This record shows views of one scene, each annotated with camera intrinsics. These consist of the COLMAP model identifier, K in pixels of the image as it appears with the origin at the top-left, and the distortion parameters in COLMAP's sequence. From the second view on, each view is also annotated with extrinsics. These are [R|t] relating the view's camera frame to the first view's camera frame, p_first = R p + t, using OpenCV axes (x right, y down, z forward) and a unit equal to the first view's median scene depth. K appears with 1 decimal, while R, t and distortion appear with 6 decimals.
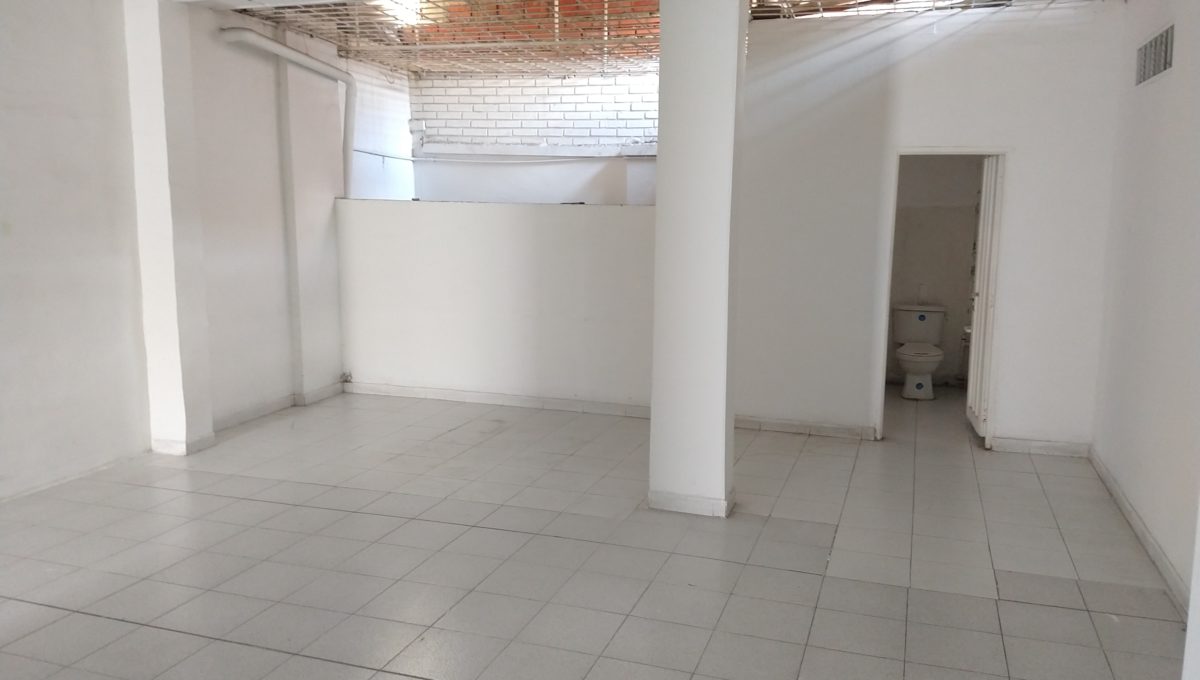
lens RADIAL K [[894.4, 0, 634.5], [0, 894.4, 334.8], [0, 0, 1]] dist [0.188656, -0.273243]
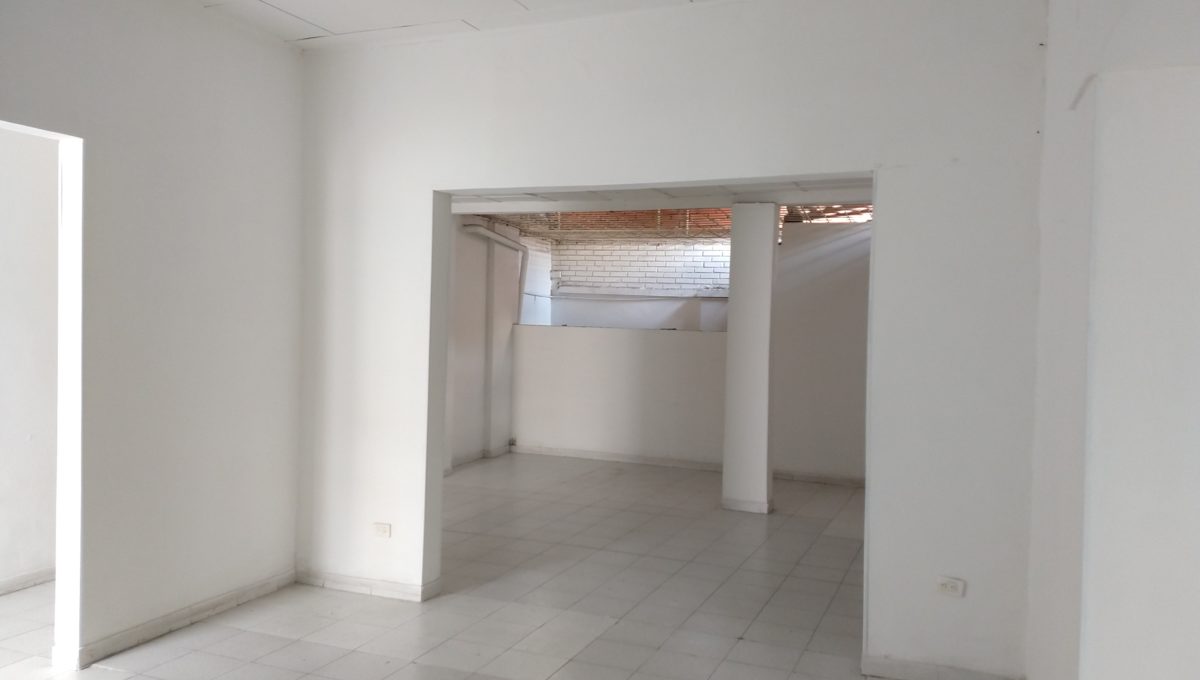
lens RADIAL K [[898.4, 0, 602.2], [0, 898.4, 305.4], [0, 0, 1]] dist [0.082772, -0.091249]
pose [[0.995722, 0.016420, -0.090928, -0.034016], [-0.031146, 0.986135, -0.162999, 0.055205], [0.086990, 0.165134, 0.982427, -0.429094]]
